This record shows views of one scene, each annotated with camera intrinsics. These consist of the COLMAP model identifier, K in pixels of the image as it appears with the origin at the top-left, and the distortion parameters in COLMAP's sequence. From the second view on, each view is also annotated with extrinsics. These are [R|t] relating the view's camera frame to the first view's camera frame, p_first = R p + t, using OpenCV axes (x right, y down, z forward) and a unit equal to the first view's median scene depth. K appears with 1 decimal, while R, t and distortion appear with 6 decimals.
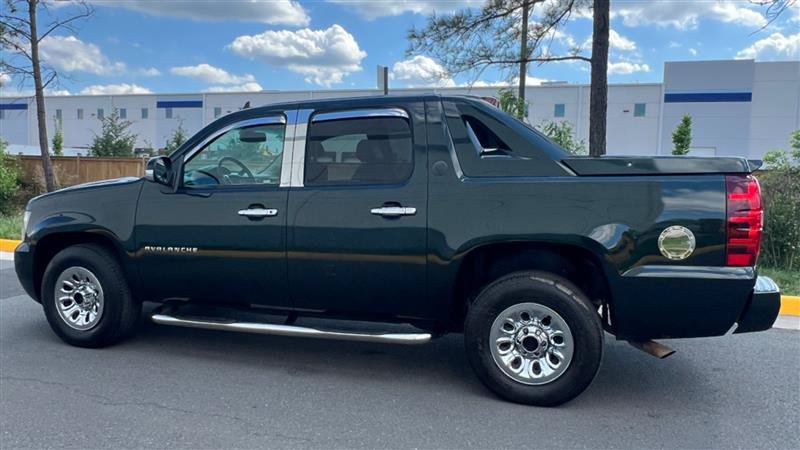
lens RADIAL K [[598.1, 0, 397.8], [0, 598.1, 223.2], [0, 0, 1]] dist [0.040754, -0.044317]
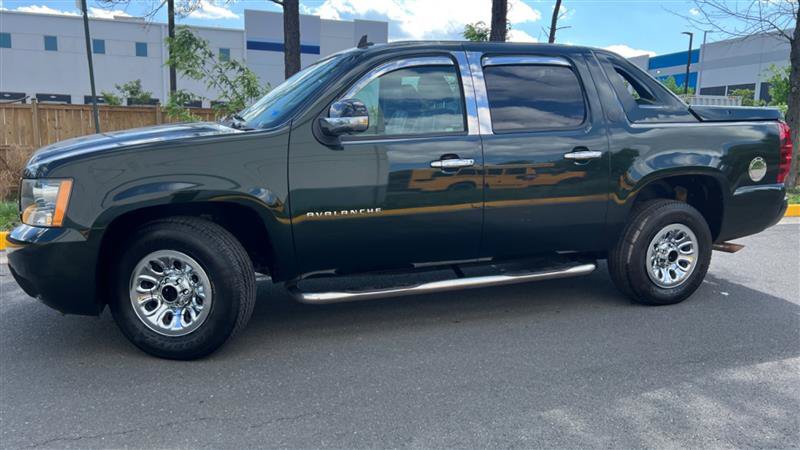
lens RADIAL K [[598.1, 0, 398.8], [0, 598.1, 219.5], [0, 0, 1]] dist [0.040754, -0.044317]
pose [[0.783137, -0.103159, 0.613233, -0.844769], [0.050897, 0.993469, 0.102125, -0.028850], [-0.619763, -0.048766, 0.783273, 0.309481]]
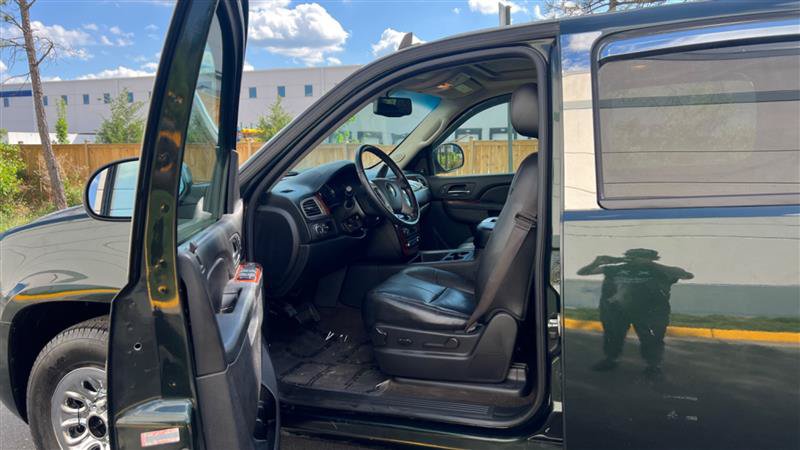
lens RADIAL K [[598.1, 0, 415.5], [0, 598.1, 230.6], [0, 0, 1]] dist [0.040754, -0.044317]
pose [[0.999515, -0.030739, 0.005055, -0.281188], [0.030447, 0.998276, 0.050187, -0.069272], [-0.006589, -0.050008, 0.998727, 0.543663]]
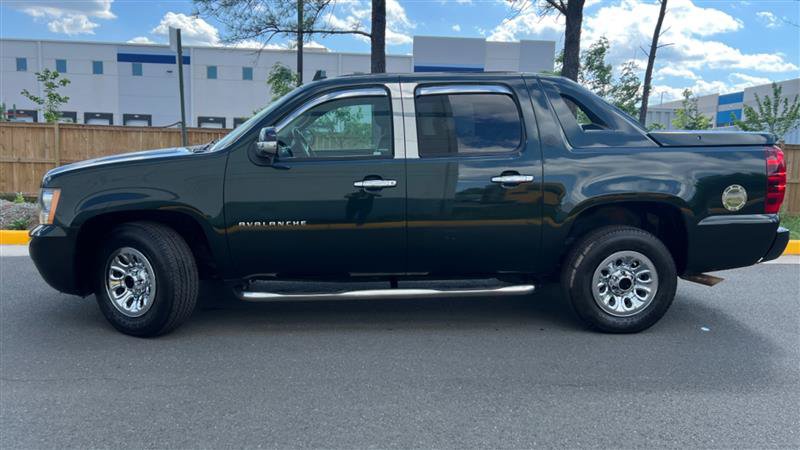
lens RADIAL K [[598.1, 0, 398.8], [0, 598.1, 221.2], [0, 0, 1]] dist [0.040754, -0.044317]
pose [[0.925520, -0.050820, 0.375274, -0.563210], [0.029859, 0.997663, 0.061463, -0.014634], [-0.377520, -0.045680, 0.924874, 0.031105]]
